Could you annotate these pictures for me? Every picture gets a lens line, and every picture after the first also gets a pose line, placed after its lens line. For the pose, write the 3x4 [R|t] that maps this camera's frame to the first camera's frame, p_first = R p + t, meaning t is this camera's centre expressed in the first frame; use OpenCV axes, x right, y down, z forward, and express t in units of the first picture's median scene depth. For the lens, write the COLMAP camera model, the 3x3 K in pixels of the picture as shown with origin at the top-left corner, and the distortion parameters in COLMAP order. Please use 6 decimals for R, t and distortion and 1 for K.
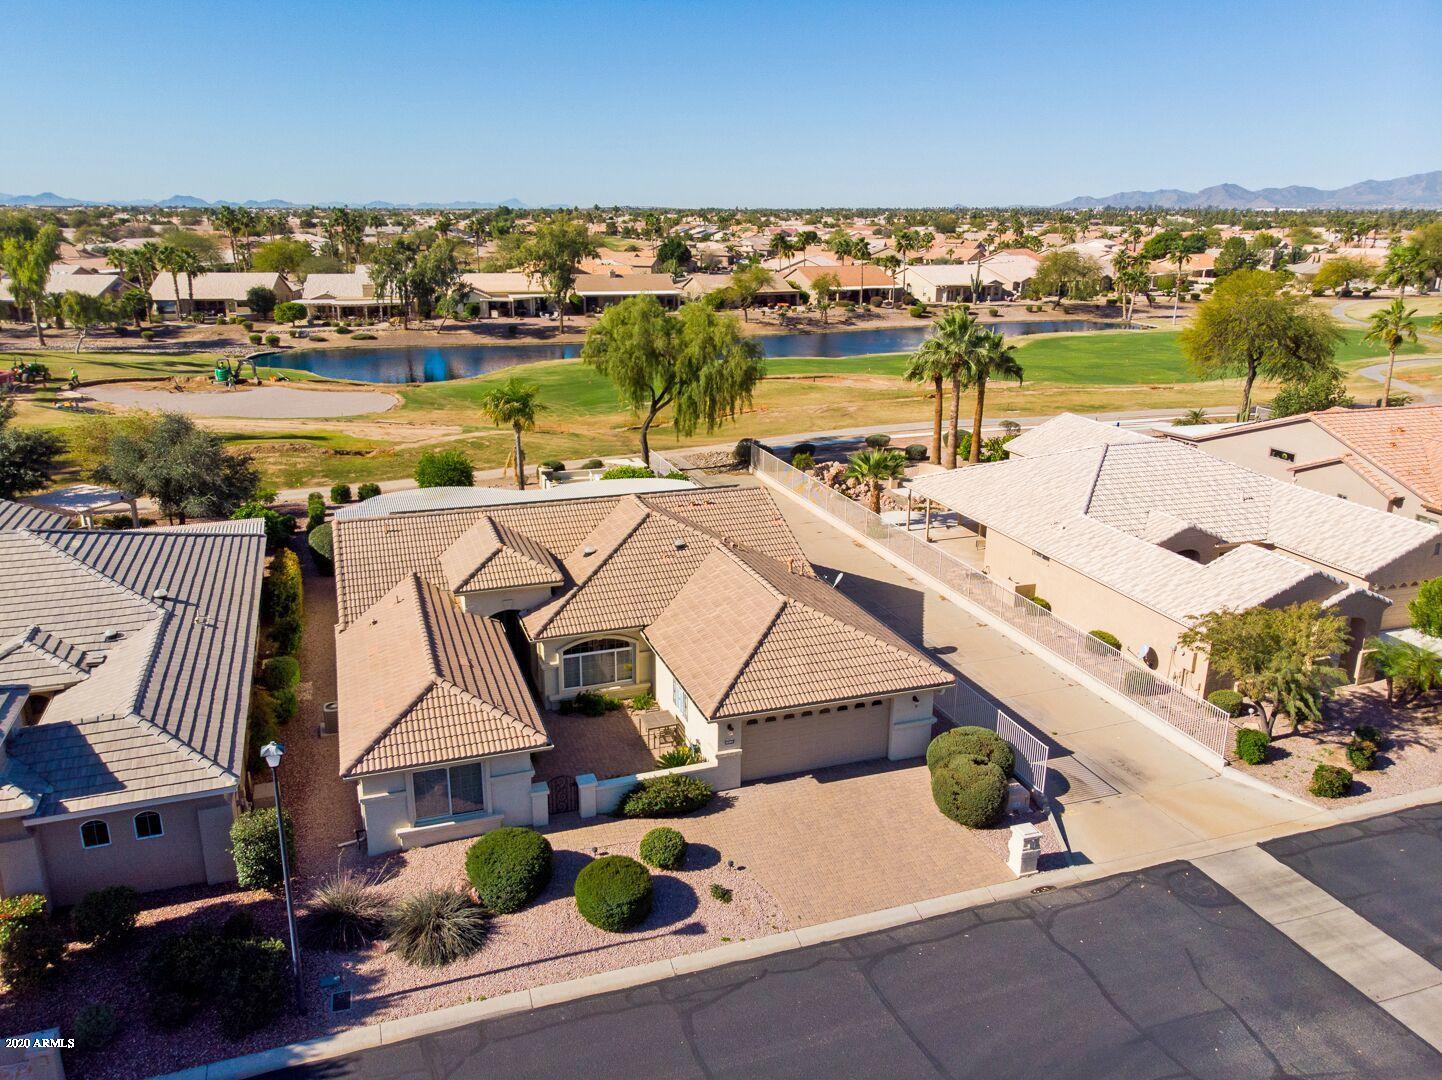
lens RADIAL K [[1079.3, 0, 722.3], [0, 1079.3, 541.4], [0, 0, 1]] dist [-0.000401, 0.006932]
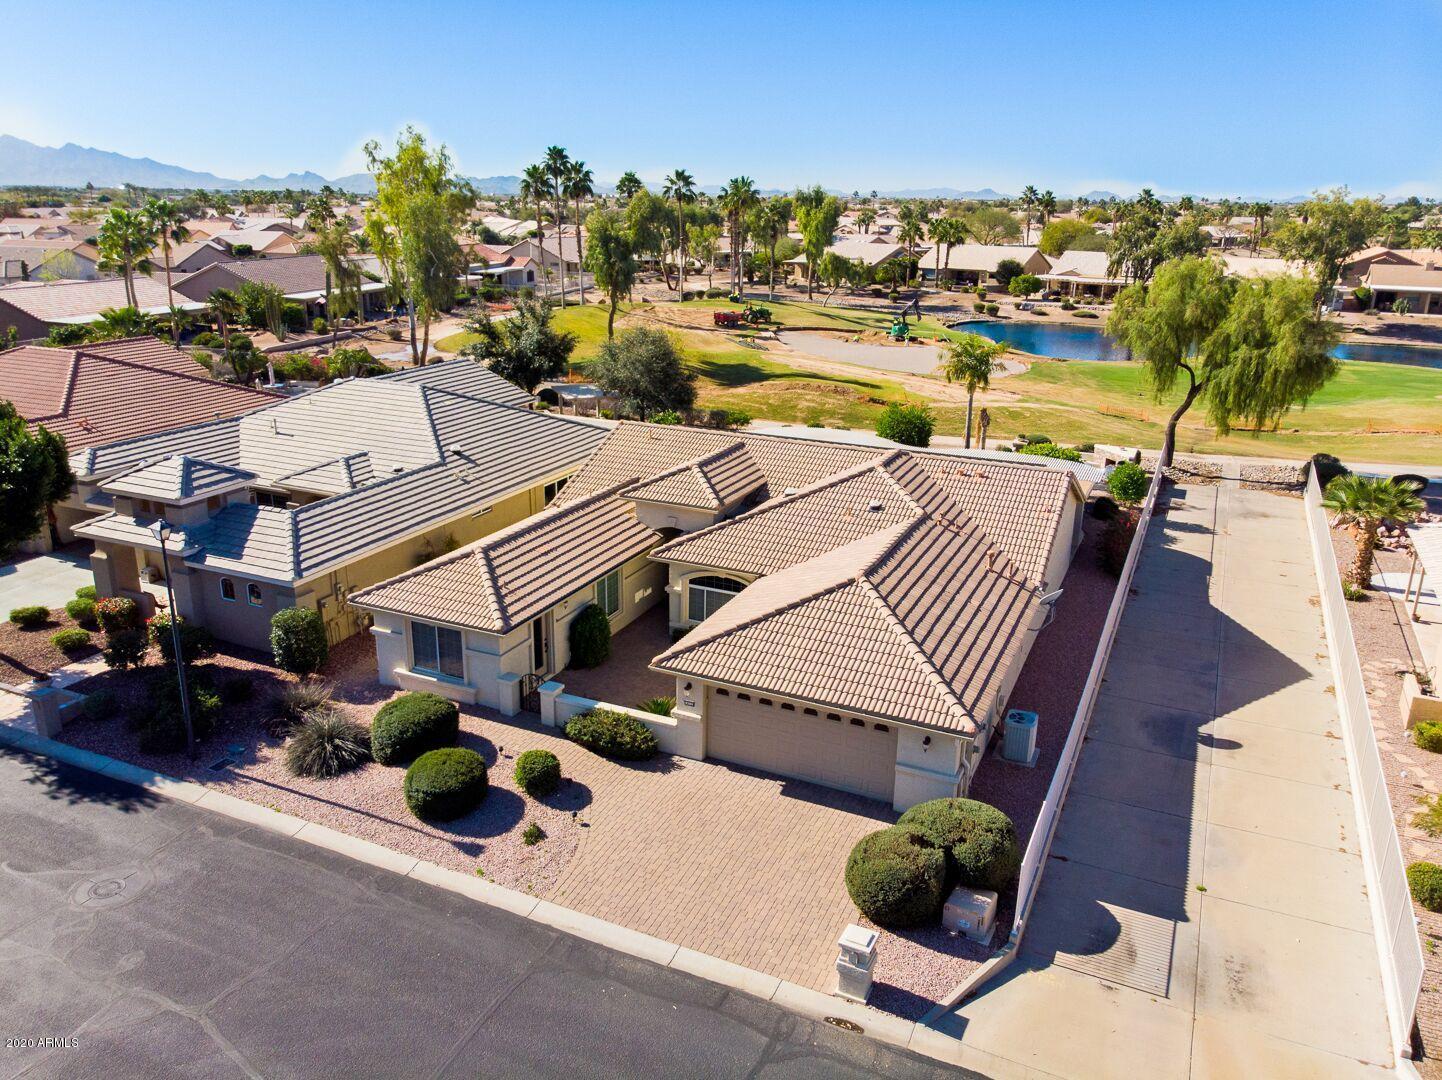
lens RADIAL K [[1079.3, 0, 721.0], [0, 1079.3, 536.1], [0, 0, 1]] dist [-0.000401, 0.006932]
pose [[0.705004, 0.214624, -0.675948, 0.529836], [-0.216398, 0.972757, 0.083165, -0.021297], [0.675382, 0.087642, 0.732242, 0.333560]]
